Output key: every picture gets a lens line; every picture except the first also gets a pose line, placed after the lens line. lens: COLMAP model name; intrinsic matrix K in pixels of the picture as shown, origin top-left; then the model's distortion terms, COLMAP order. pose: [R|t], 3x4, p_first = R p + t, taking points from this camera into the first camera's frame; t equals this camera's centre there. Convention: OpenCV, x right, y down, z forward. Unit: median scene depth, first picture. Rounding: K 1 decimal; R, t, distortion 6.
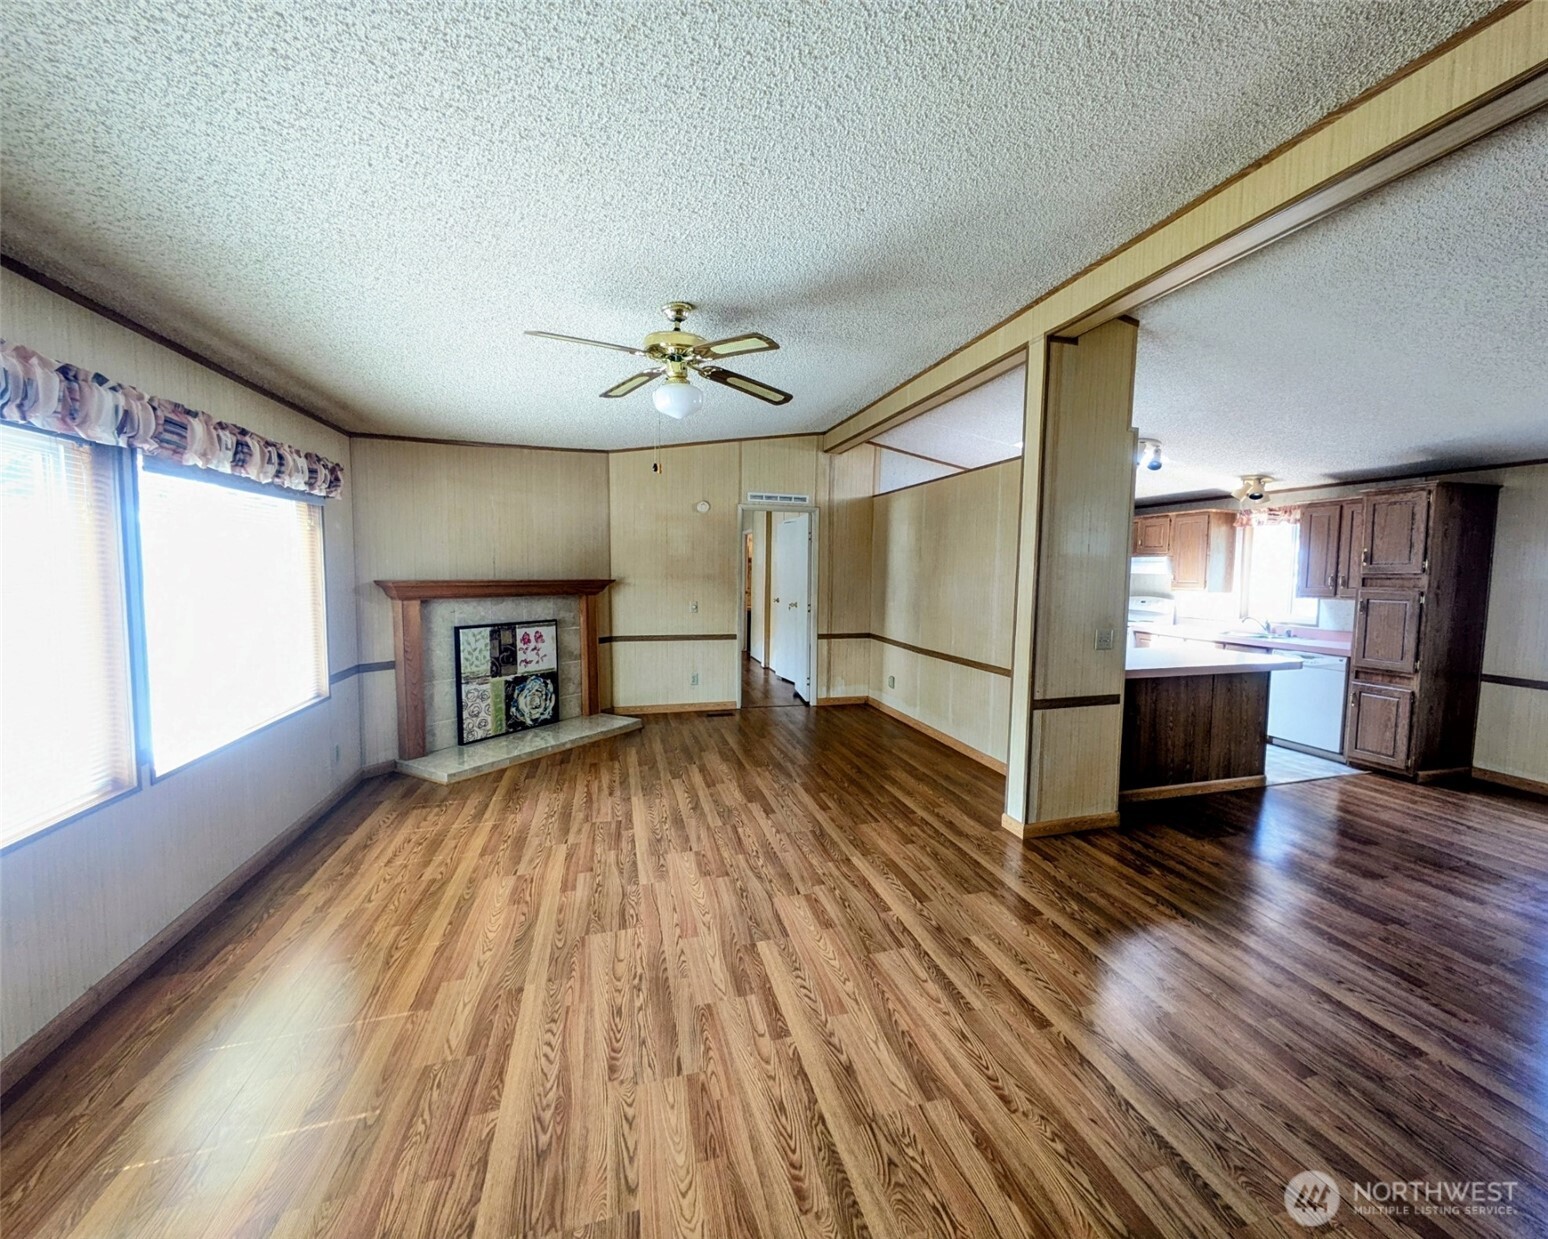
lens RADIAL K [[652.0, 0, 824.5], [0, 652.0, 633.9], [0, 0, 1]] dist [-0.002845, -0.000190]
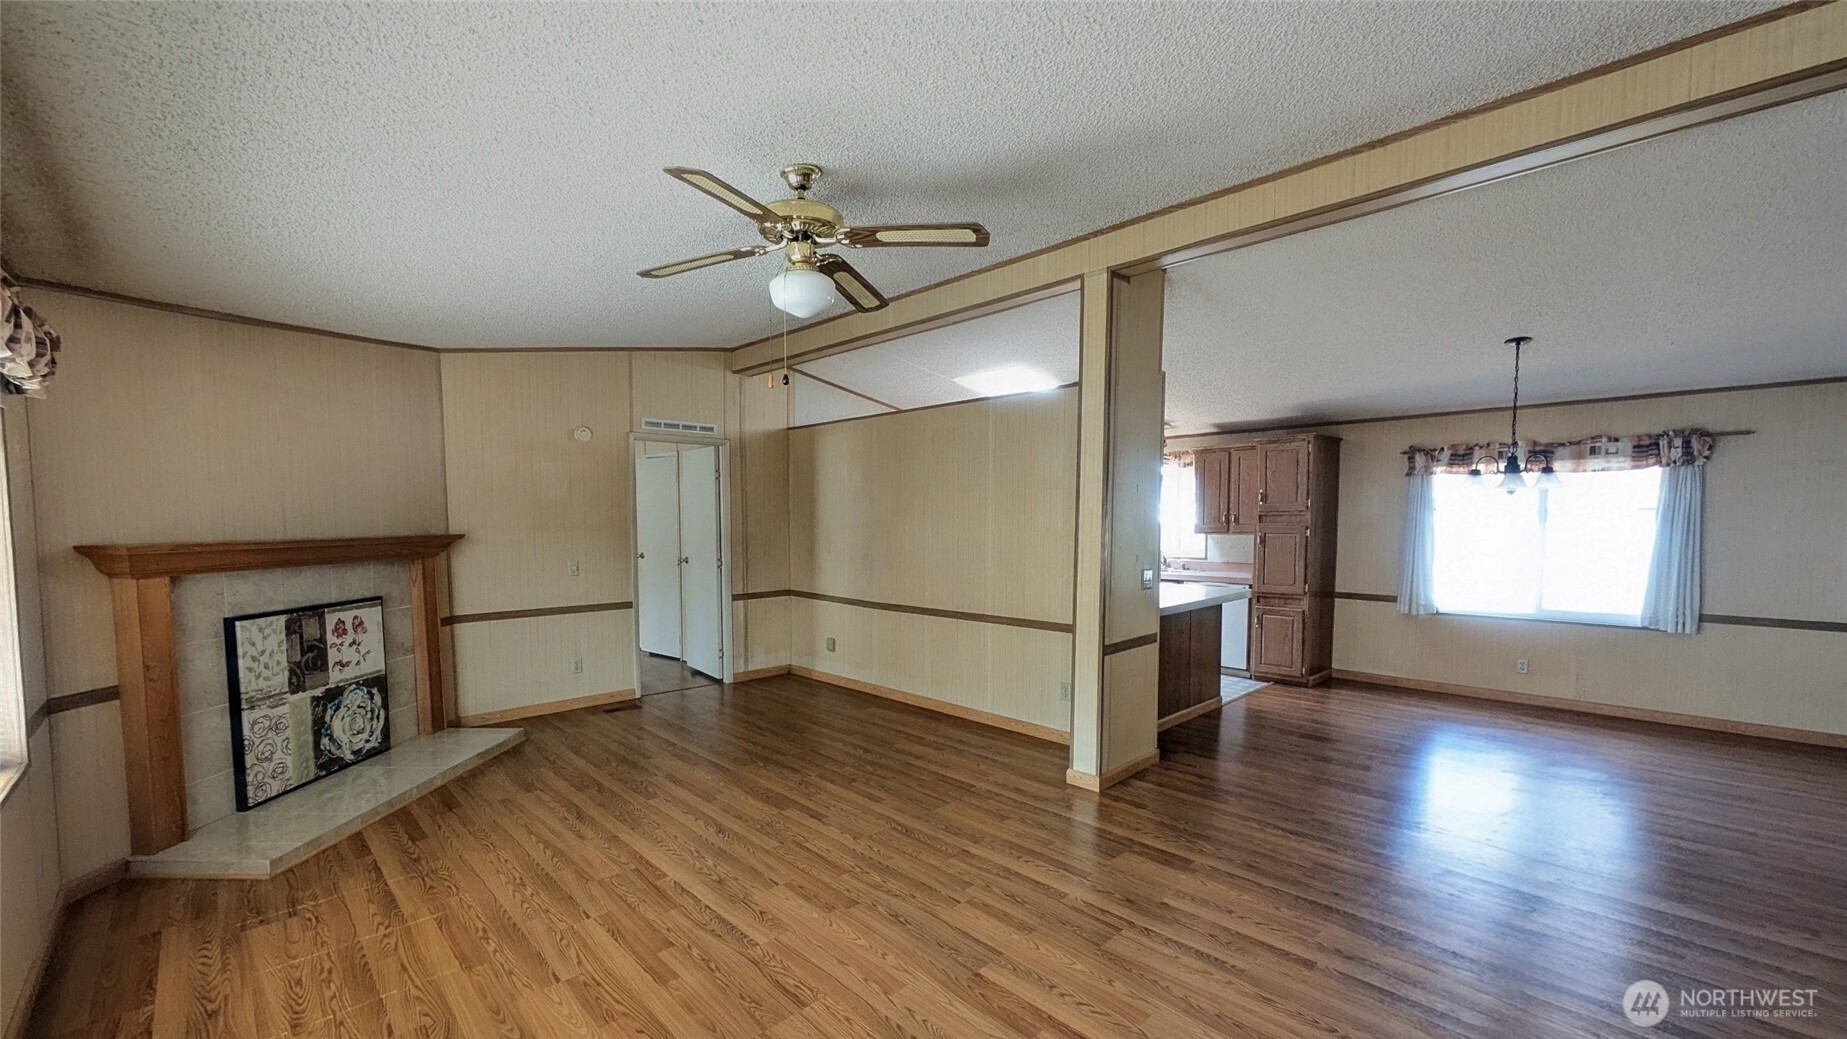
lens RADIAL K [[731.1, 0, 919.4], [0, 731.1, 577.7], [0, 0, 1]] dist [-0.000371, 0.000306]
pose [[0.897337, -0.052373, 0.438227, -0.287102], [0.058007, 0.998316, 0.000532, -0.011367], [-0.437517, 0.024943, 0.898864, 0.105235]]
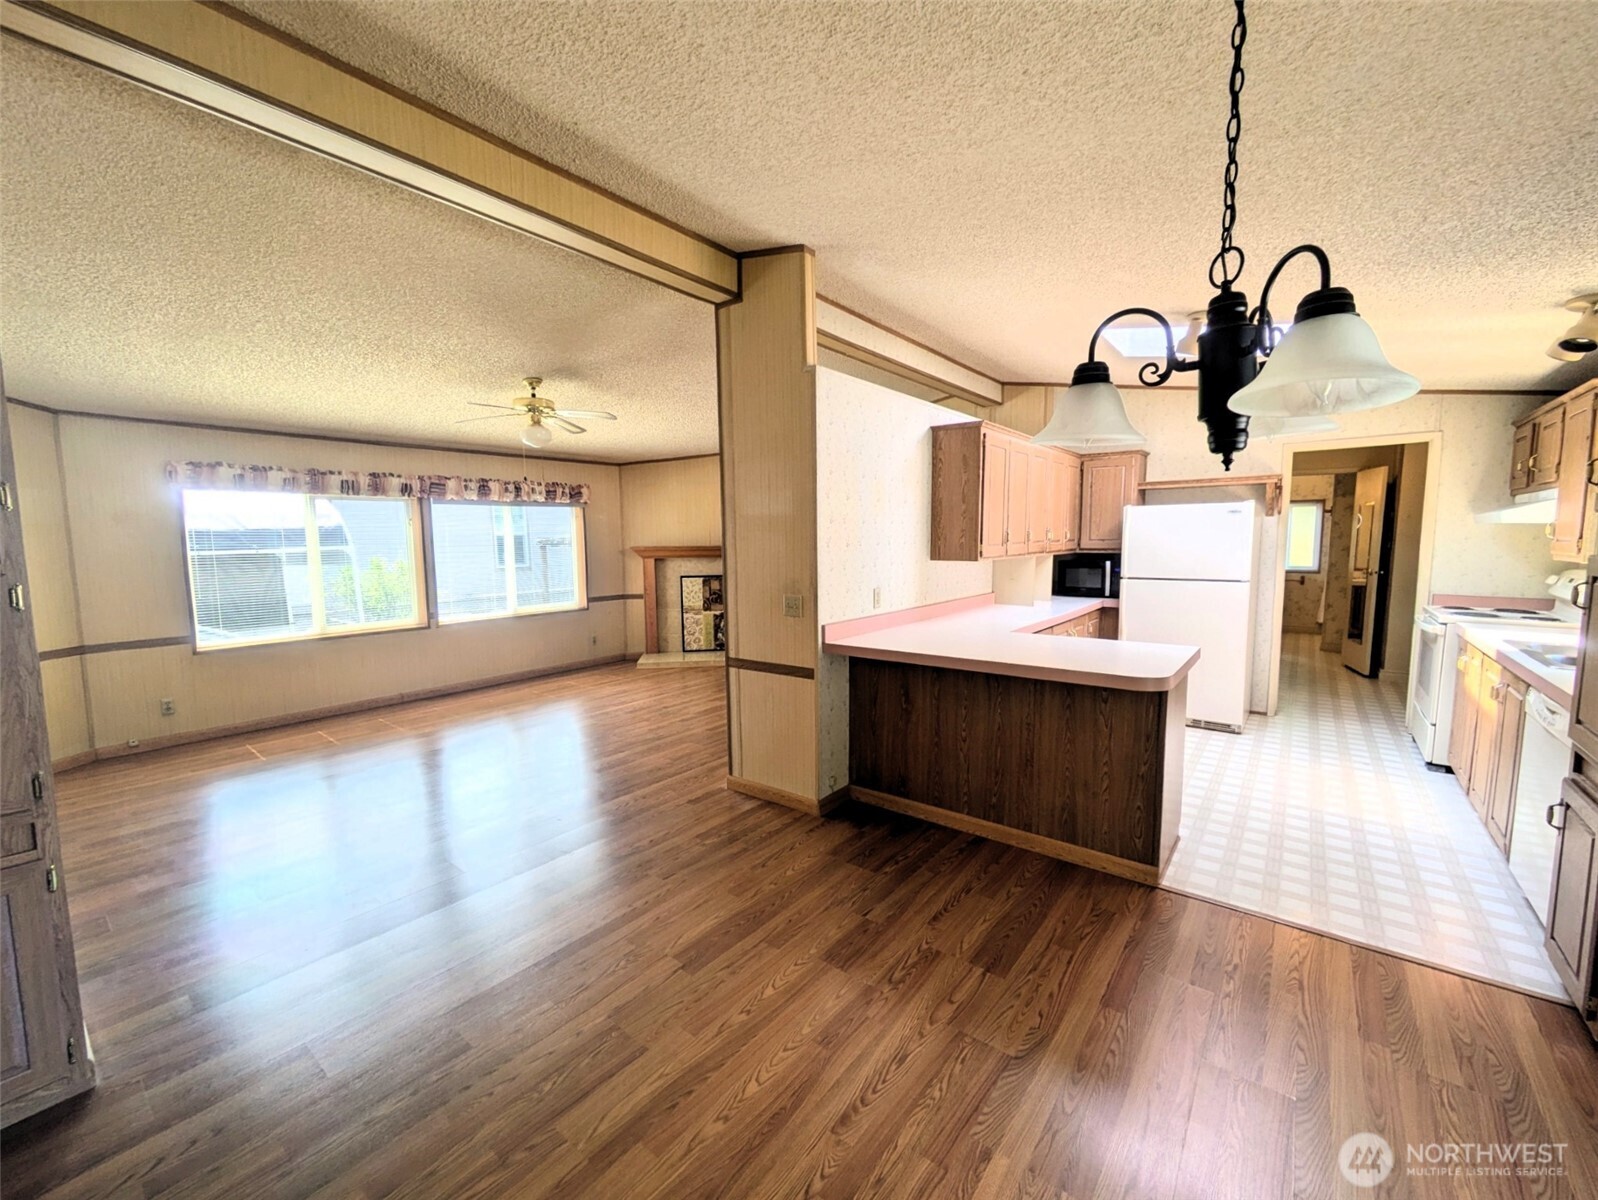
lens RADIAL K [[651.1, 0, 795.4], [0, 651.1, 599.4], [0, 0, 1]] dist [0.011694, 0.000046]
pose [[0.547575, 0.061269, -0.834510, 0.910834], [-0.062887, 0.997508, 0.031972, -0.022367], [0.834390, 0.034973, 0.550064, 0.370595]]
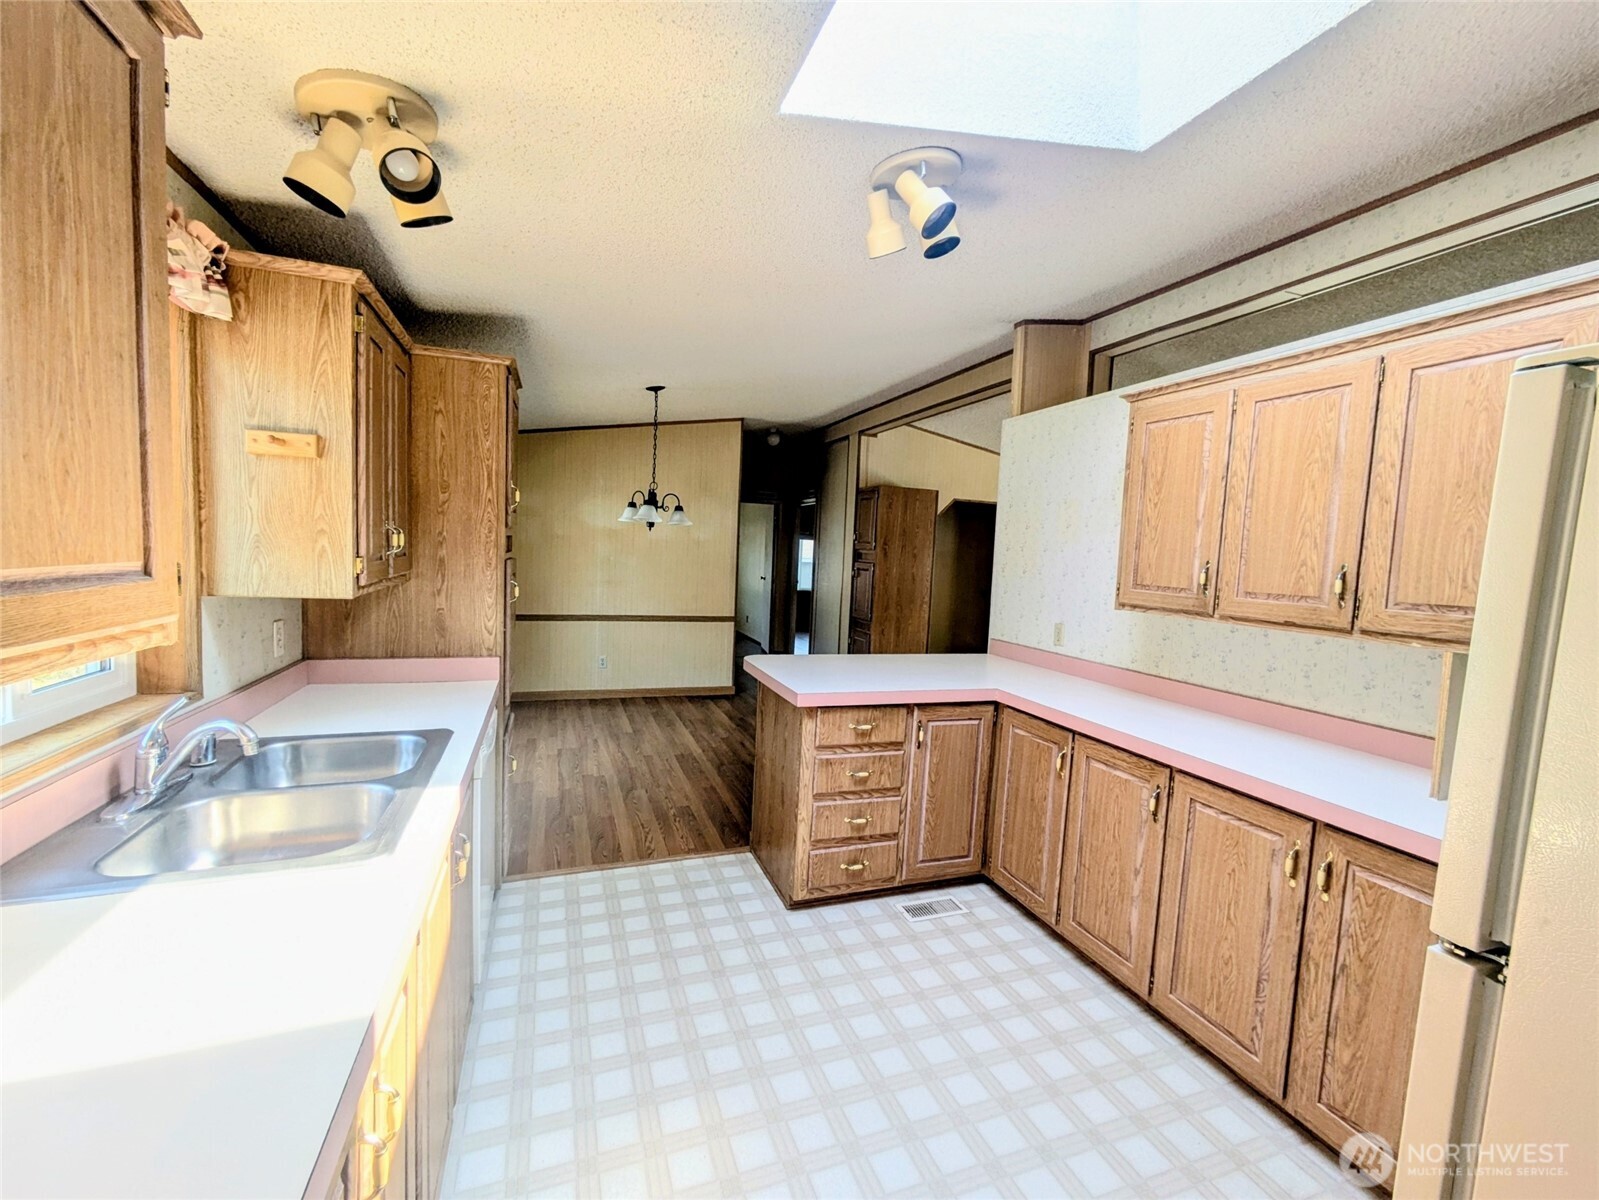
lens RADIAL K [[664.5, 0, 803.8], [0, 664.5, 599.5], [0, 0, 1]] dist [0.001180, 0.000966]
pose [[-0.997237, -0.064635, -0.036624, 0.613037], [-0.069852, 0.983639, 0.166055, -0.141113], [0.025291, 0.168154, -0.985436, 1.572264]]
